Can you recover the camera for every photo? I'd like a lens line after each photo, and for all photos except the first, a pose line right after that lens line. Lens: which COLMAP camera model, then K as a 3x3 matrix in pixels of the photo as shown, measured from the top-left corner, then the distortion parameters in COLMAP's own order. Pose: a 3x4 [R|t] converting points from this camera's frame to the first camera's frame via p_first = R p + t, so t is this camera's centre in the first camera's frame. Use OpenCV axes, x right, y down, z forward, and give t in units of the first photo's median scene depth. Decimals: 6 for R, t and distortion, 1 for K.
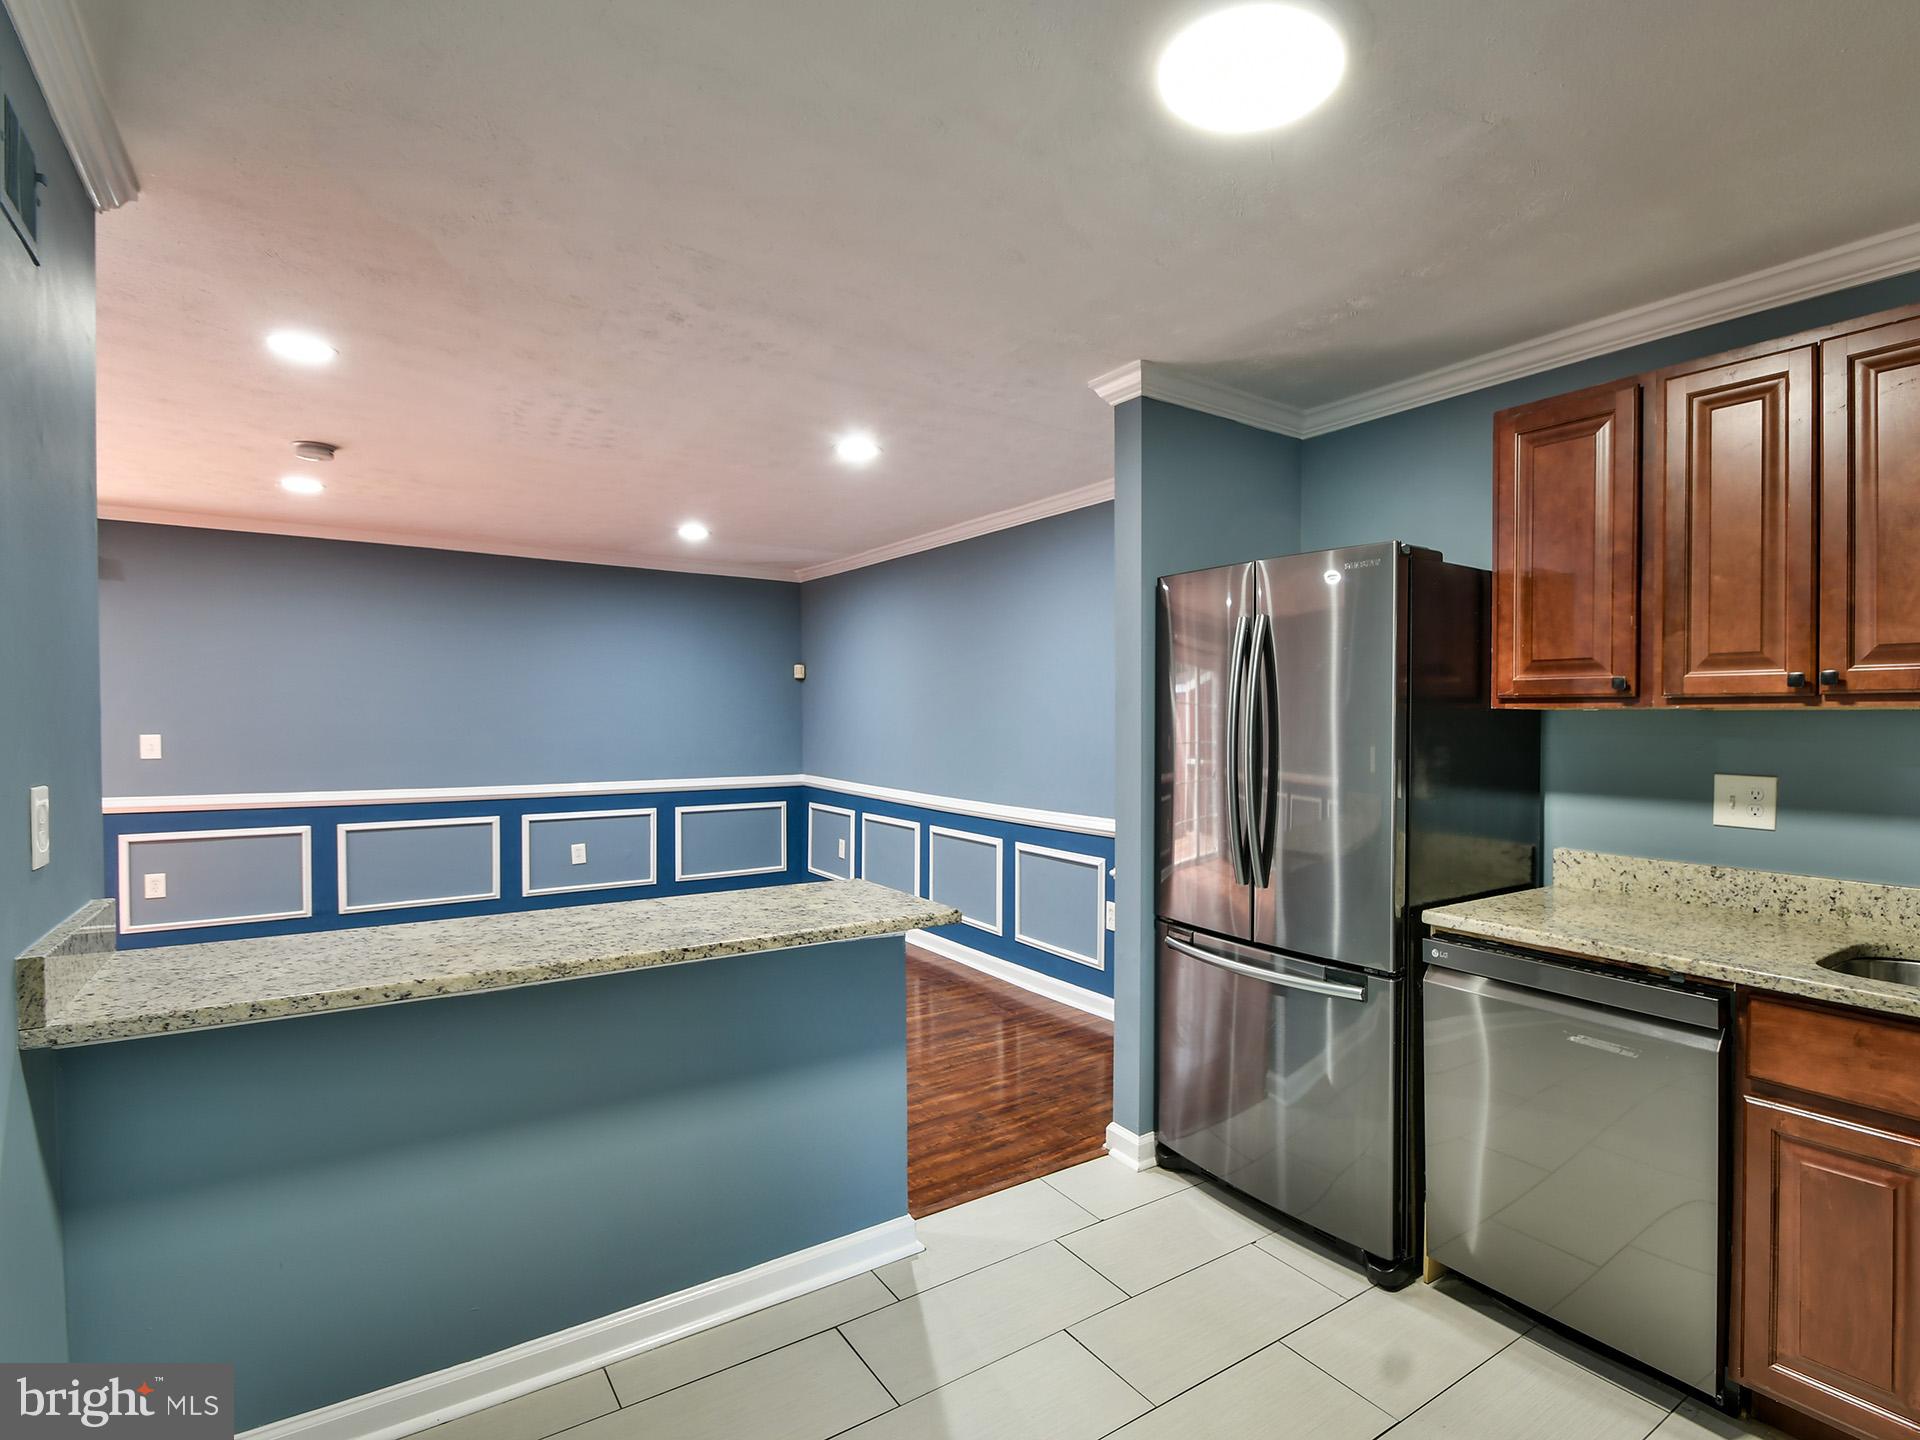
lens RADIAL K [[1004.5, 0, 1067.9], [0, 1004.5, 725.6], [0, 0, 1]] dist [0.002335, -0.009570]
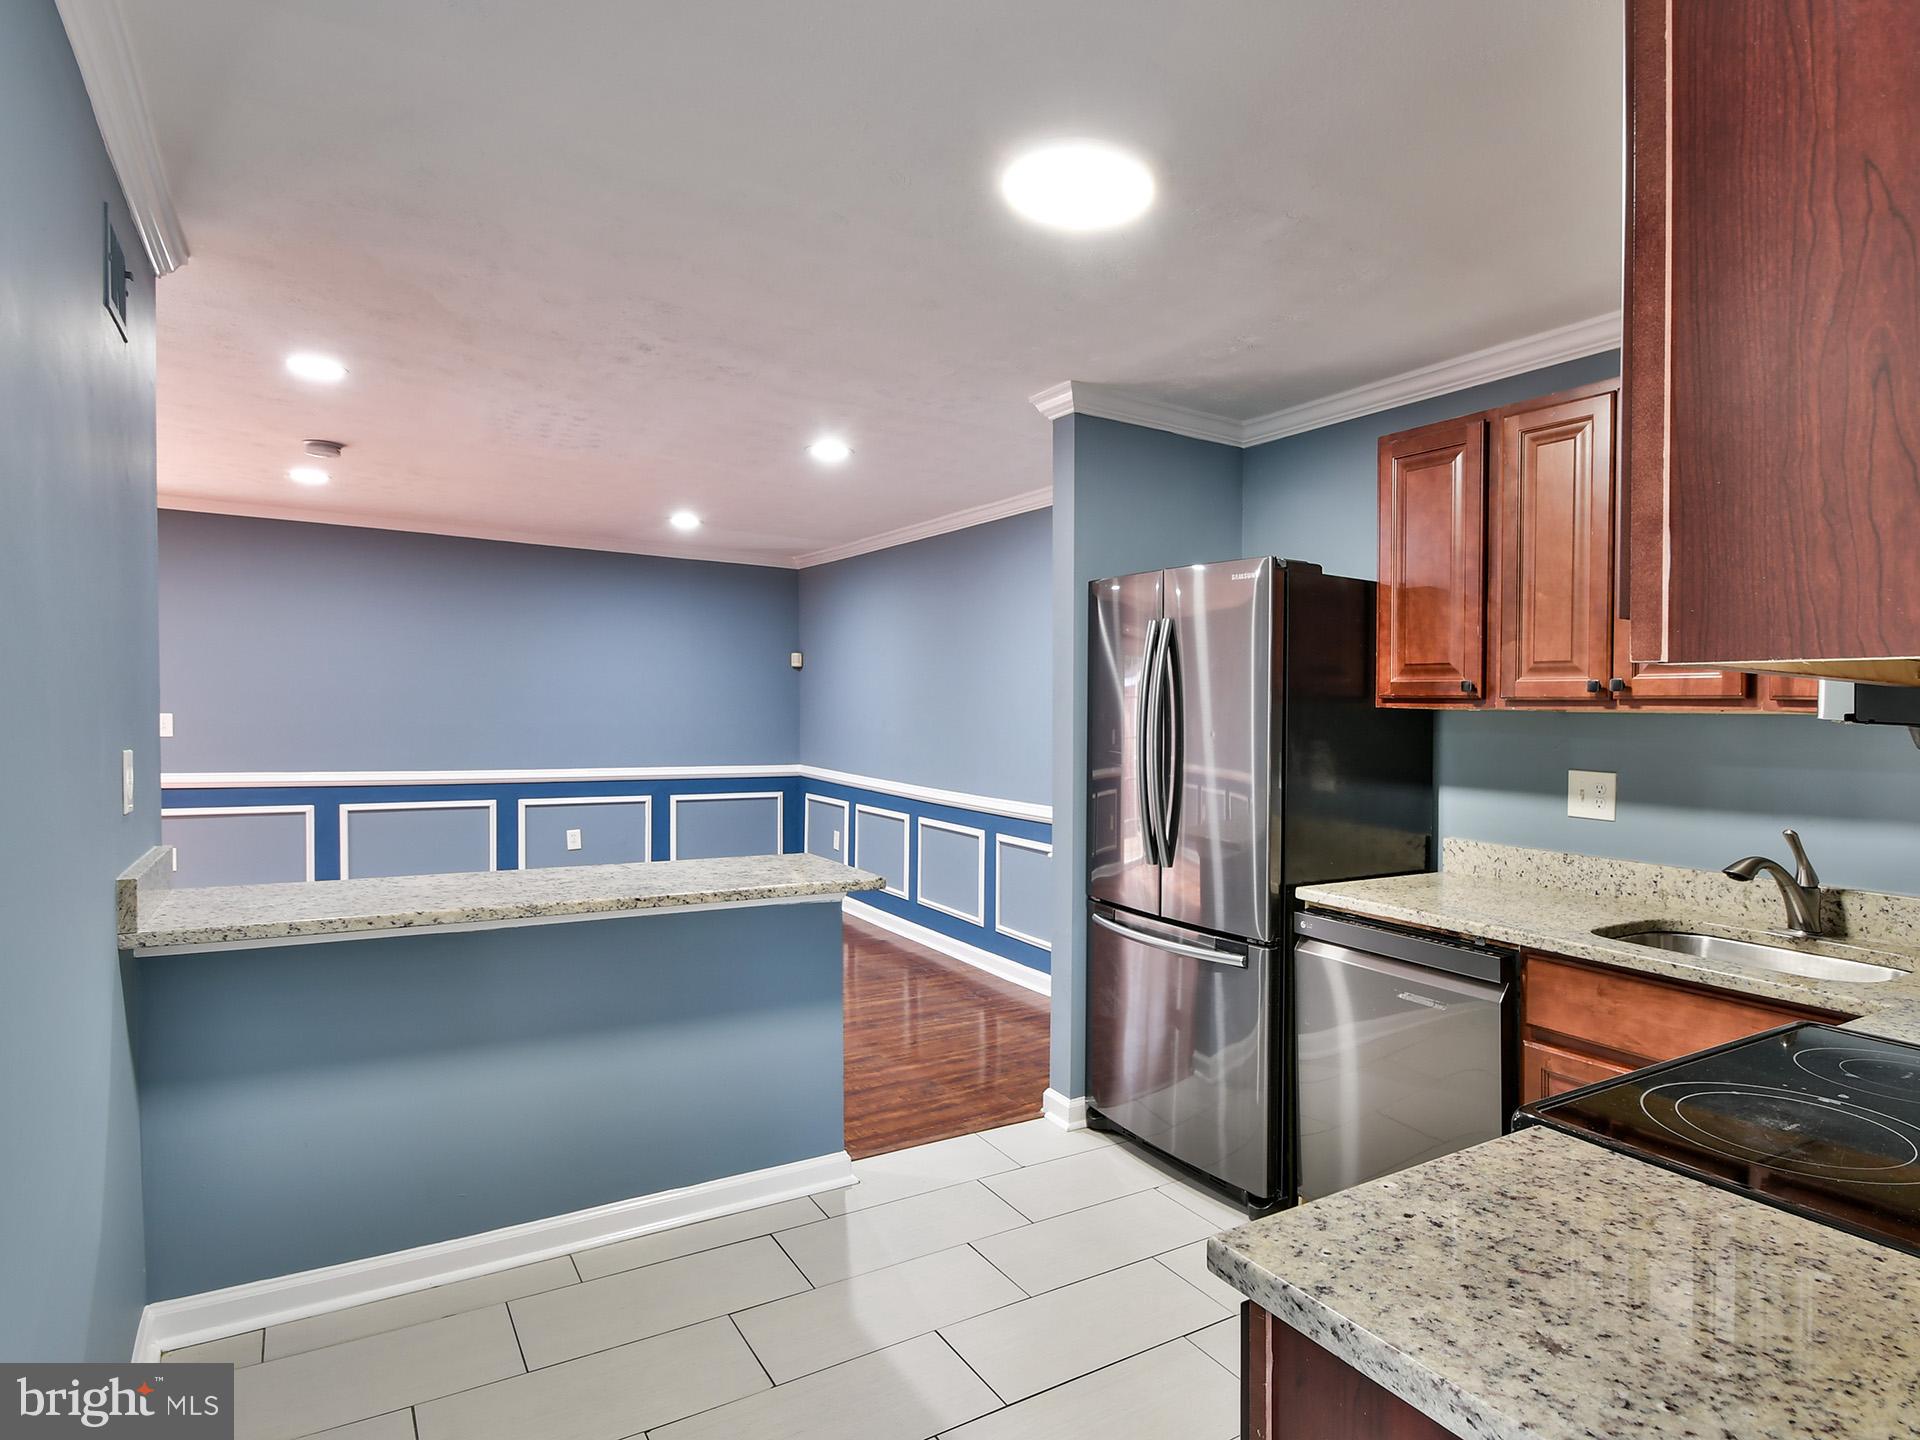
lens RADIAL K [[1110.4, 0, 1078.8], [0, 1110.4, 743.2], [0, 0, 1]] dist [-0.003148, -0.004207]
pose [[0.999210, 0.016650, -0.036088, 0.146622], [-0.015911, 0.999660, 0.020678, 0.002366], [0.036420, -0.020088, 0.999135, -0.228858]]
